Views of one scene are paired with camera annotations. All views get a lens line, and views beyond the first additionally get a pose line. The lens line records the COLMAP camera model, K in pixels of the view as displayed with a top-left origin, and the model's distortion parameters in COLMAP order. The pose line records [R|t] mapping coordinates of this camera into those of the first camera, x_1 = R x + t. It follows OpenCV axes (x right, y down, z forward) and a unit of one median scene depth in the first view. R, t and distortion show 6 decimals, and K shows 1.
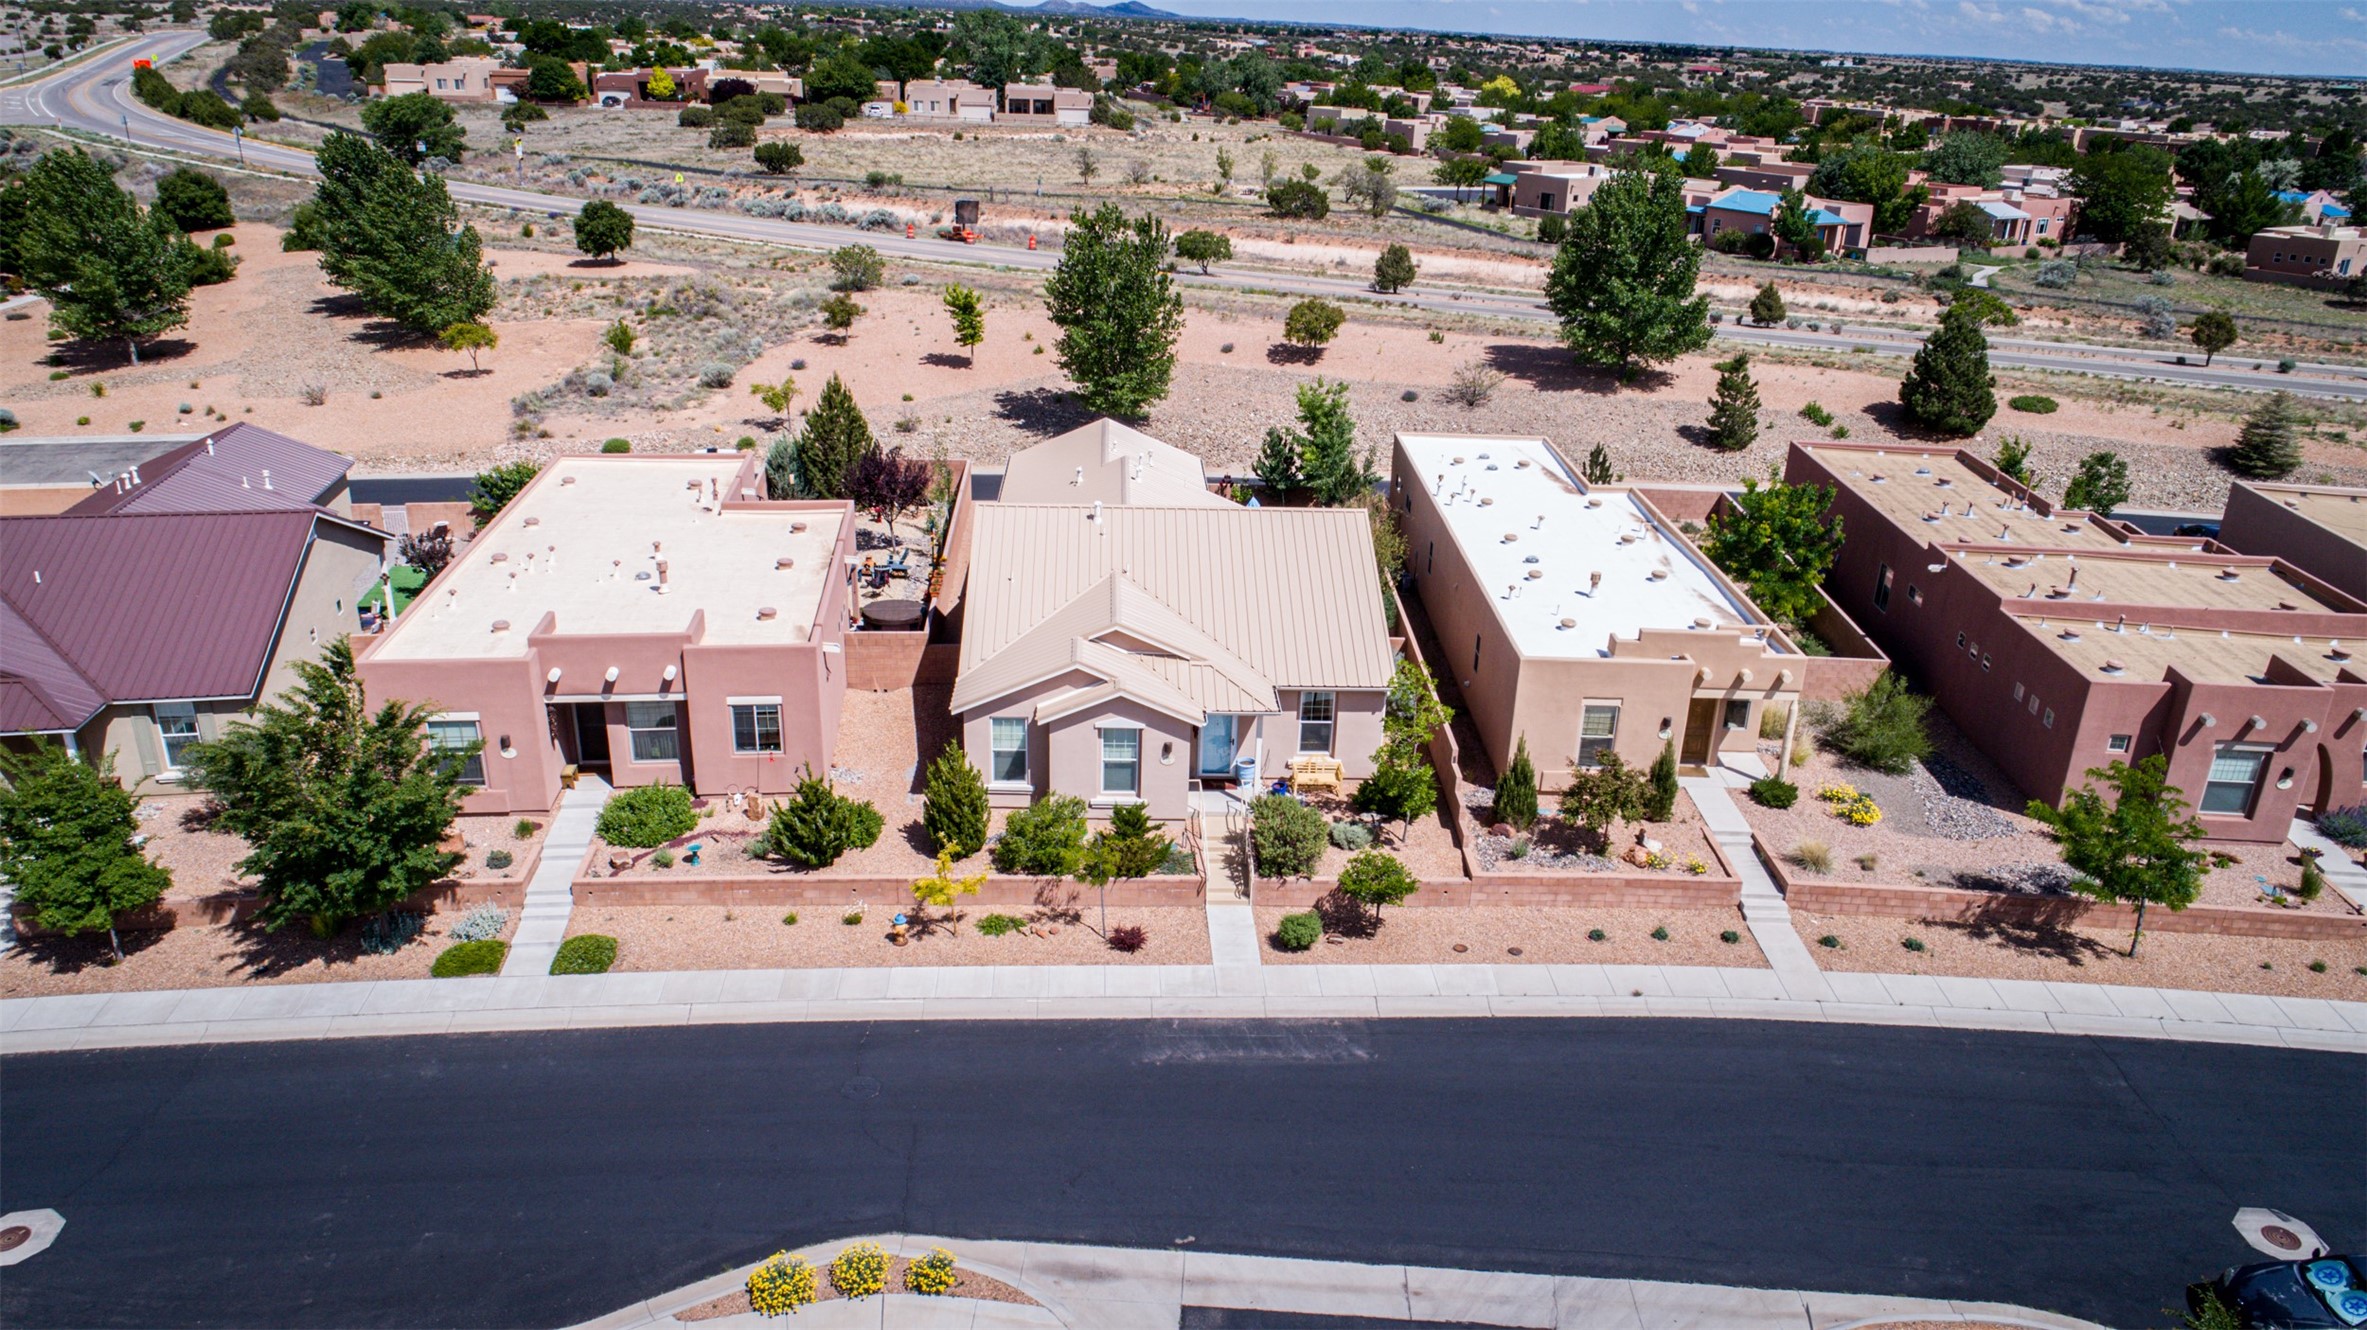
lens RADIAL K [[1593.8, 0, 1183.5], [0, 1593.8, 674.6], [0, 0, 1]] dist [-0.014211, 0.004805]
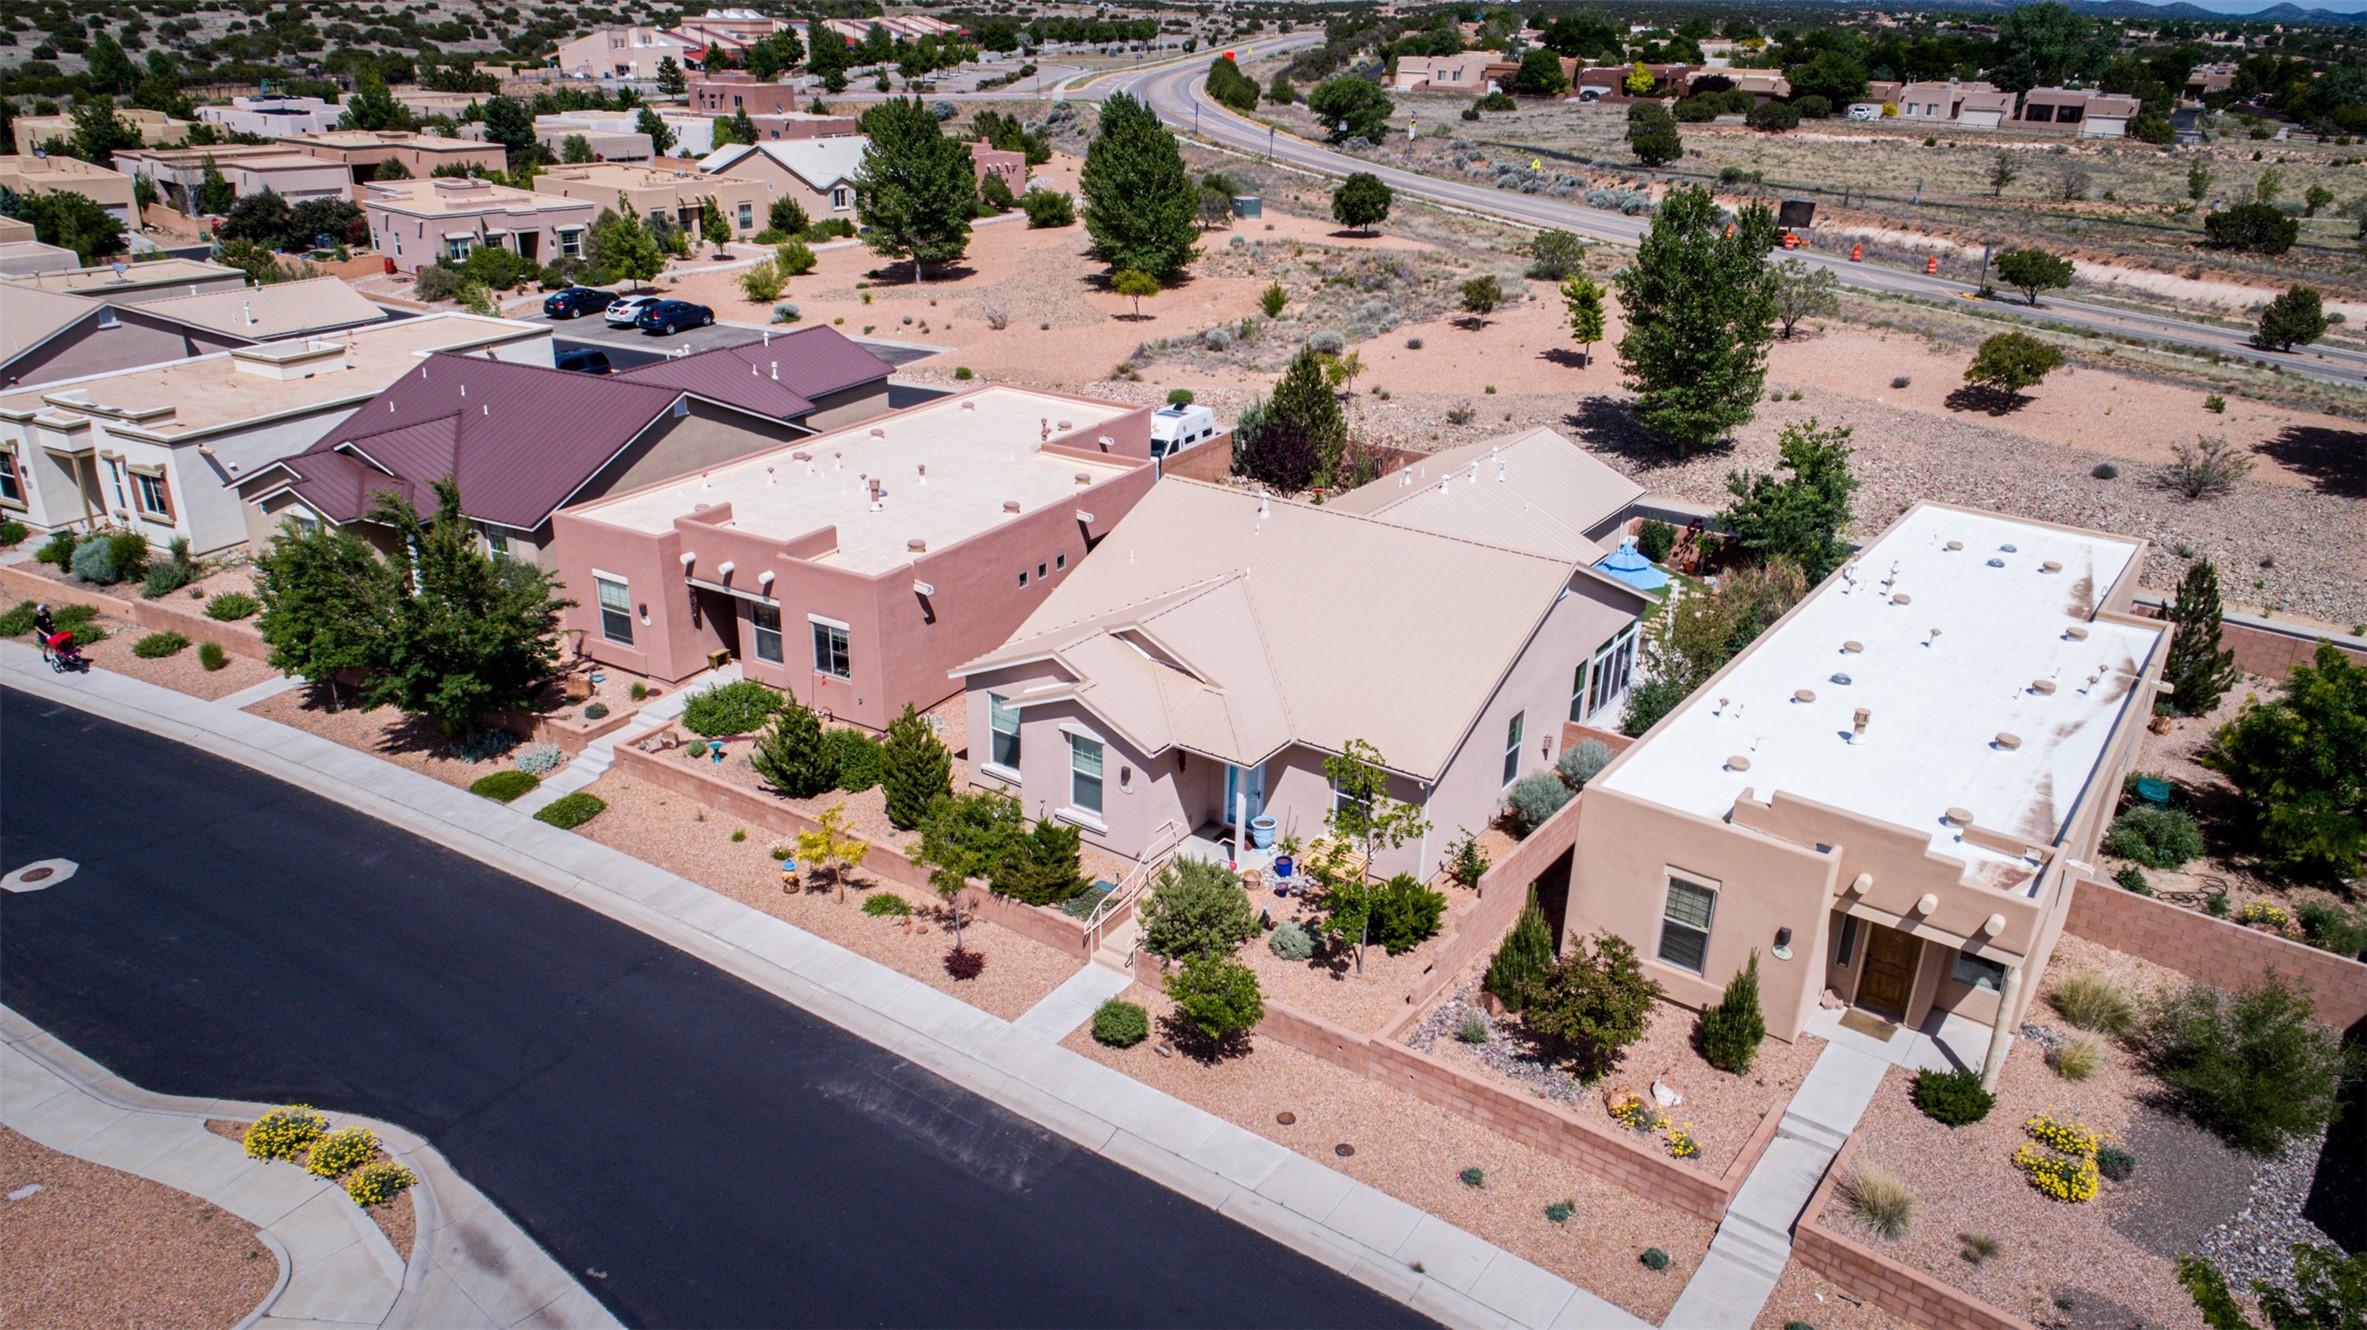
lens RADIAL K [[1593.8, 0, 1183.5], [0, 1593.8, 674.6], [0, 0, 1]] dist [-0.014211, 0.004805]
pose [[0.797365, 0.222590, -0.560949, 0.241331], [-0.225774, 0.972023, 0.064779, -0.033847], [0.559675, 0.074995, 0.825312, 0.155199]]
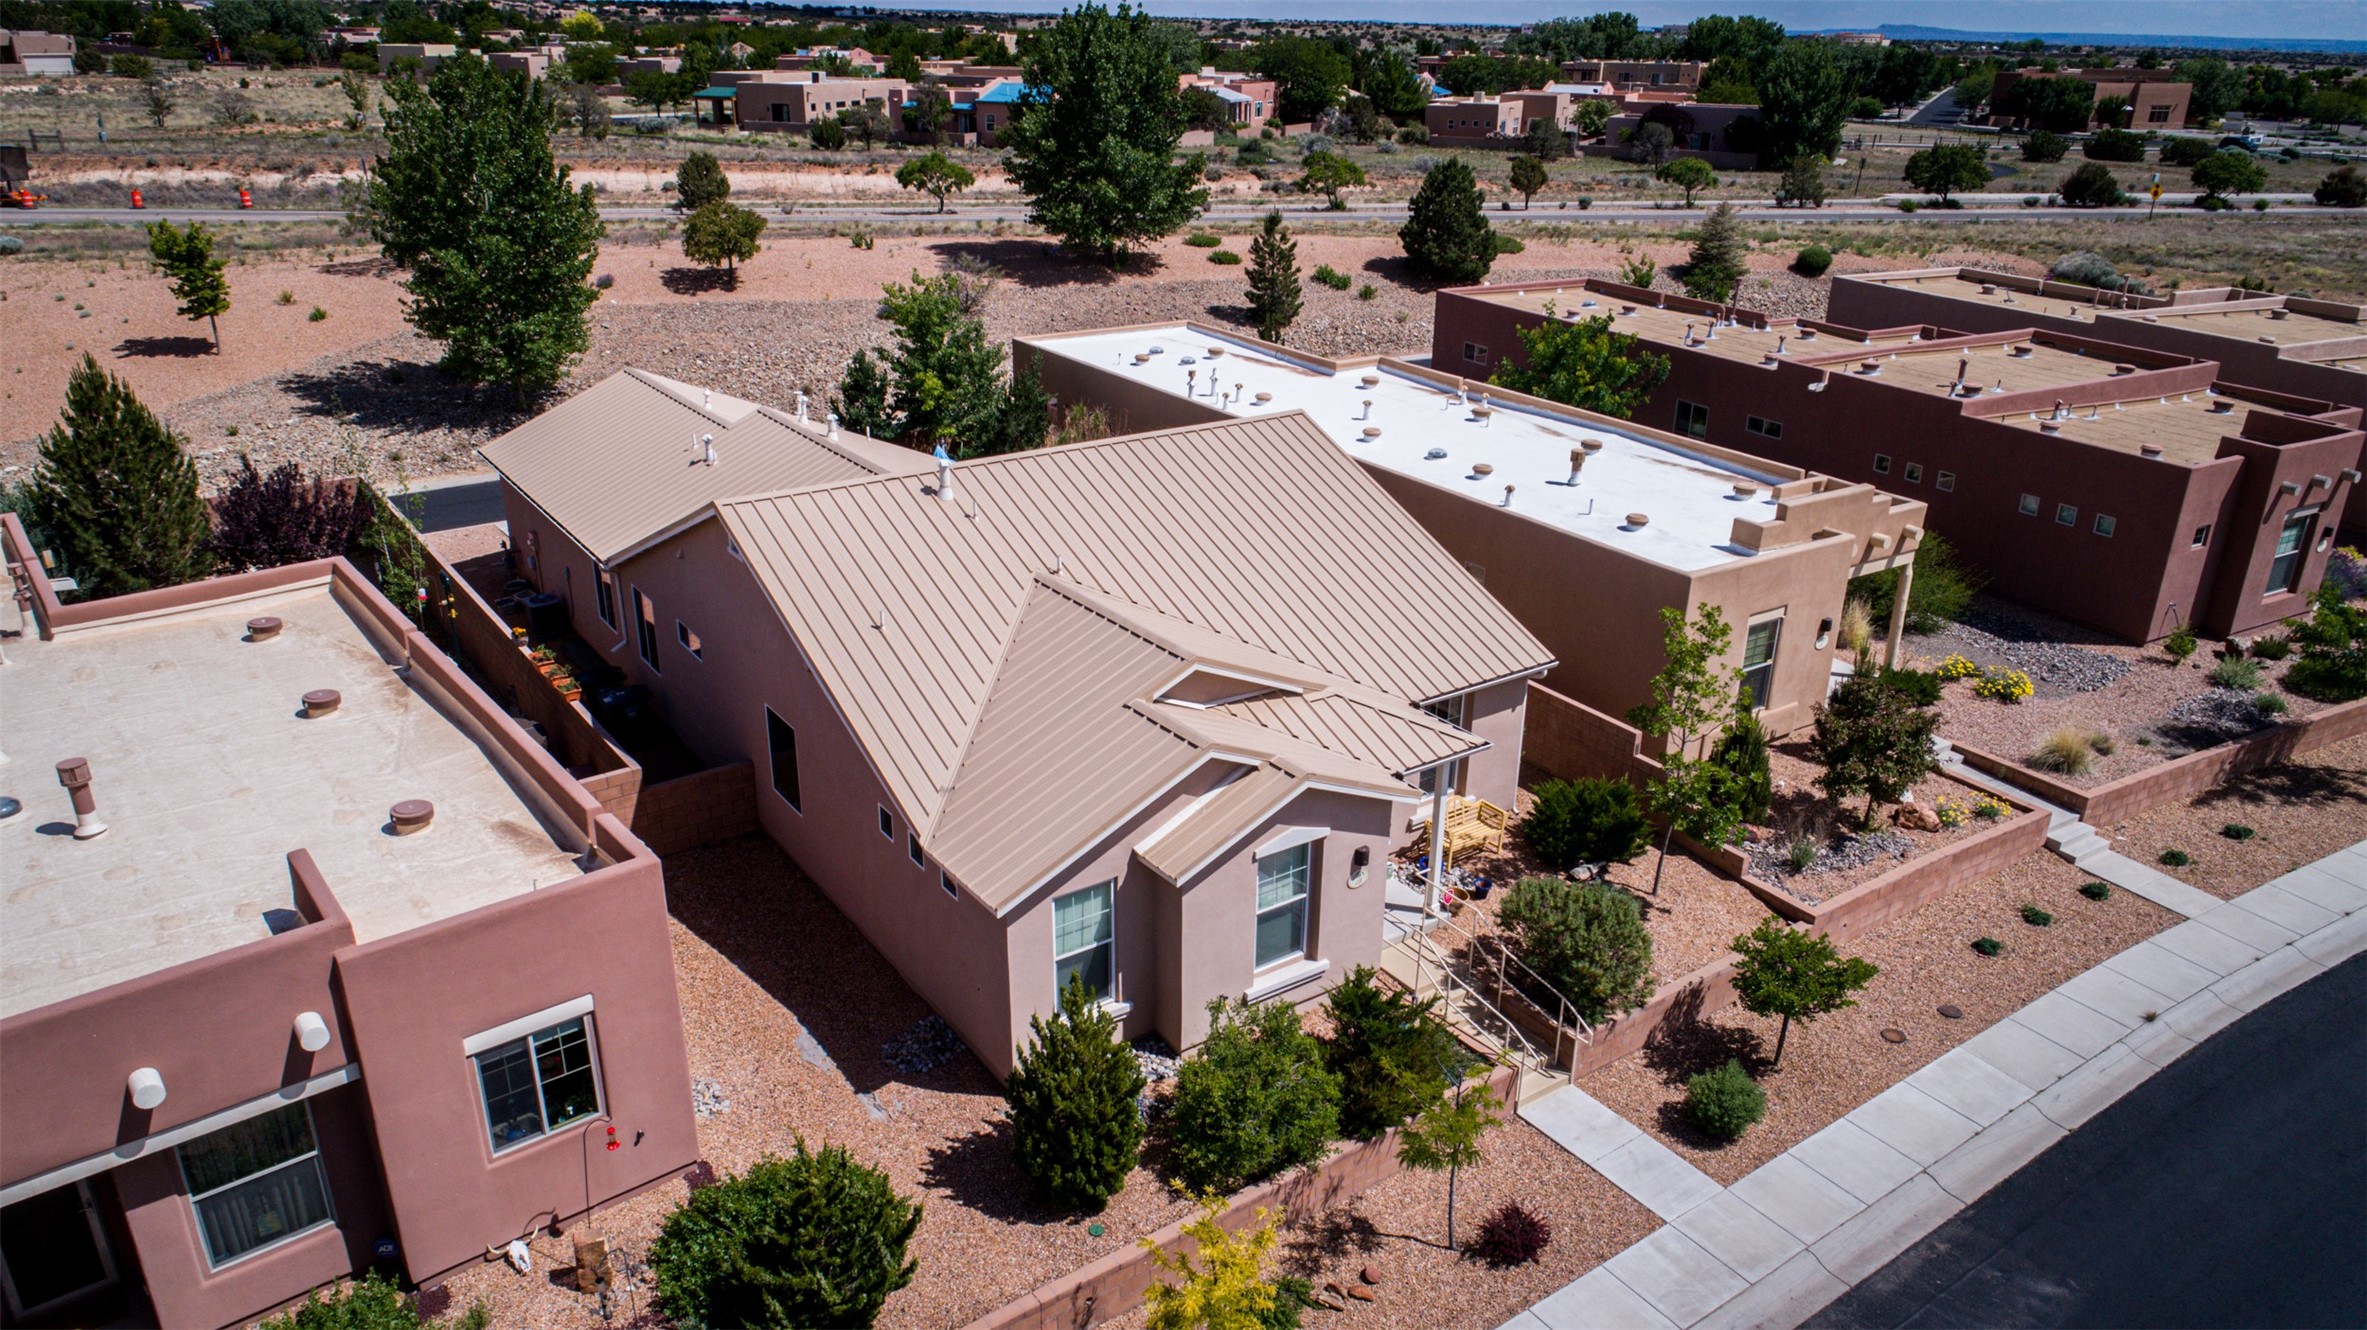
lens RADIAL K [[1593.8, 0, 1183.5], [0, 1593.8, 674.6], [0, 0, 1]] dist [-0.014211, 0.004805]
pose [[0.840959, -0.225418, 0.491910, -0.157982], [0.215134, 0.973441, 0.078291, -0.035482], [-0.496494, 0.039987, 0.867119, 0.277957]]
